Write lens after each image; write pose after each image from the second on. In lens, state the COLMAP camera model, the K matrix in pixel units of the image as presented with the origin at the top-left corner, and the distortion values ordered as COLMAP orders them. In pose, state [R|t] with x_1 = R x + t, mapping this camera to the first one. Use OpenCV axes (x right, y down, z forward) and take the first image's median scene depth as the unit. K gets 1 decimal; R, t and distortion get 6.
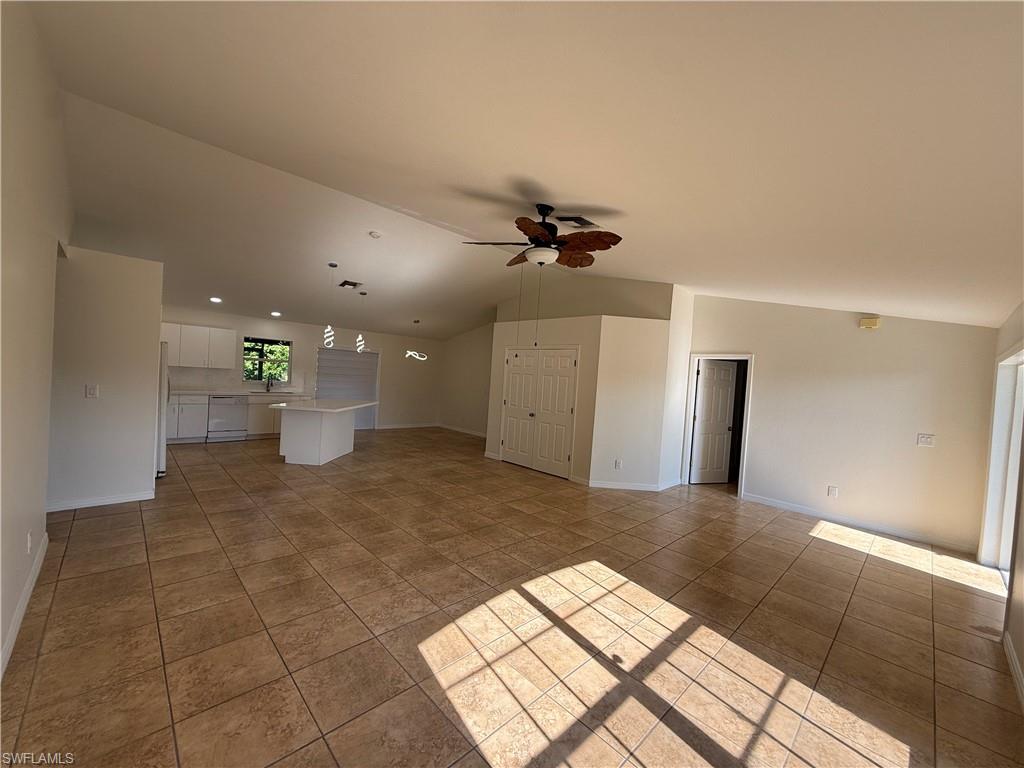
lens RADIAL K [[405.2, 0, 513.9], [0, 405.2, 386.4], [0, 0, 1]] dist [-0.001357, 0.000227]
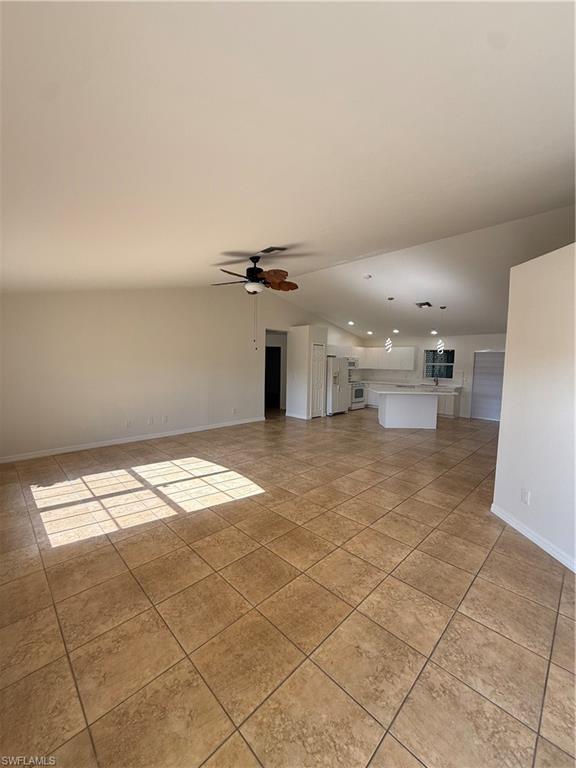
lens RADIAL K [[303.9, 0, 289.1], [0, 303.9, 387.5], [0, 0, 1]] dist [-0.001357, 0.000227]
pose [[0.013336, 0.022086, -0.999667, 1.528180], [-0.044633, 0.998773, 0.021471, 0.064075], [0.998914, 0.044332, 0.014305, 1.313480]]
